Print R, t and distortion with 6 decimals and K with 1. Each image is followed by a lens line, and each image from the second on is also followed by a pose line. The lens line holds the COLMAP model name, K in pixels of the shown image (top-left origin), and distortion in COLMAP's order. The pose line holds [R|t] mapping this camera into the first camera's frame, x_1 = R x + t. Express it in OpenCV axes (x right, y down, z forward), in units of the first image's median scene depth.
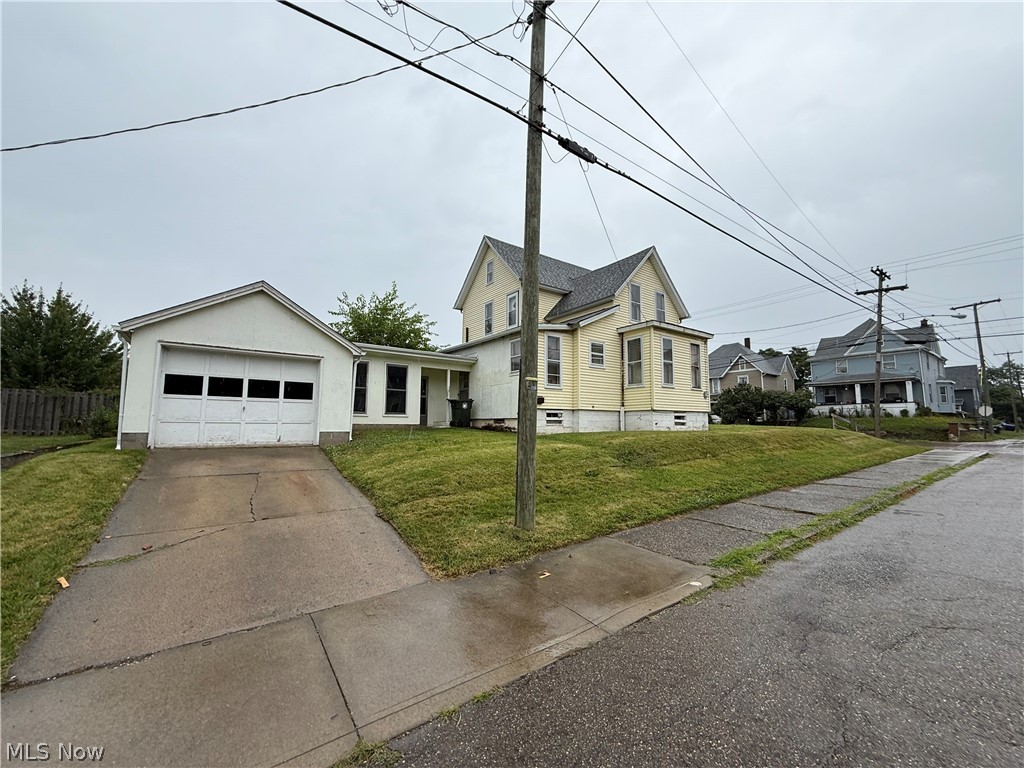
lens RADIAL K [[410.4, 0, 512.3], [0, 410.4, 376.5], [0, 0, 1]] dist [0.000226, -0.000054]
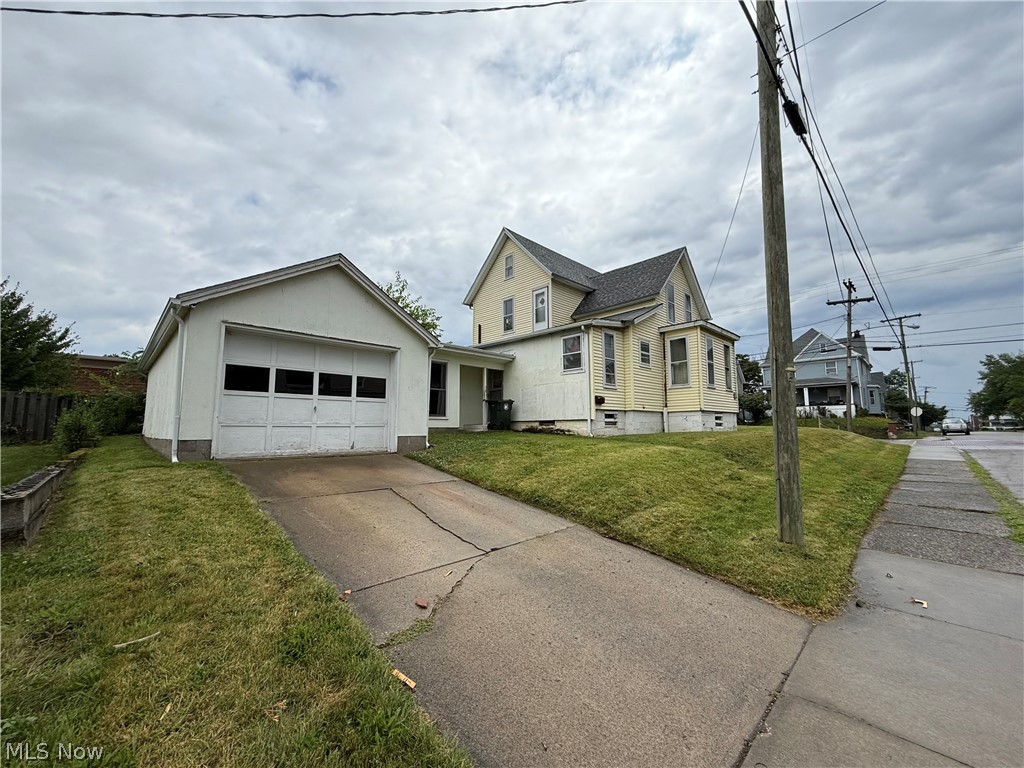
lens RADIAL K [[410.4, 0, 512.9], [0, 410.4, 379.9], [0, 0, 1]] dist [0.000226, -0.000054]
pose [[0.989402, 0.007396, 0.145015, -0.233750], [-0.007291, 0.999973, -0.001257, 0.011355], [-0.145021, 0.000186, 0.989429, 0.082874]]
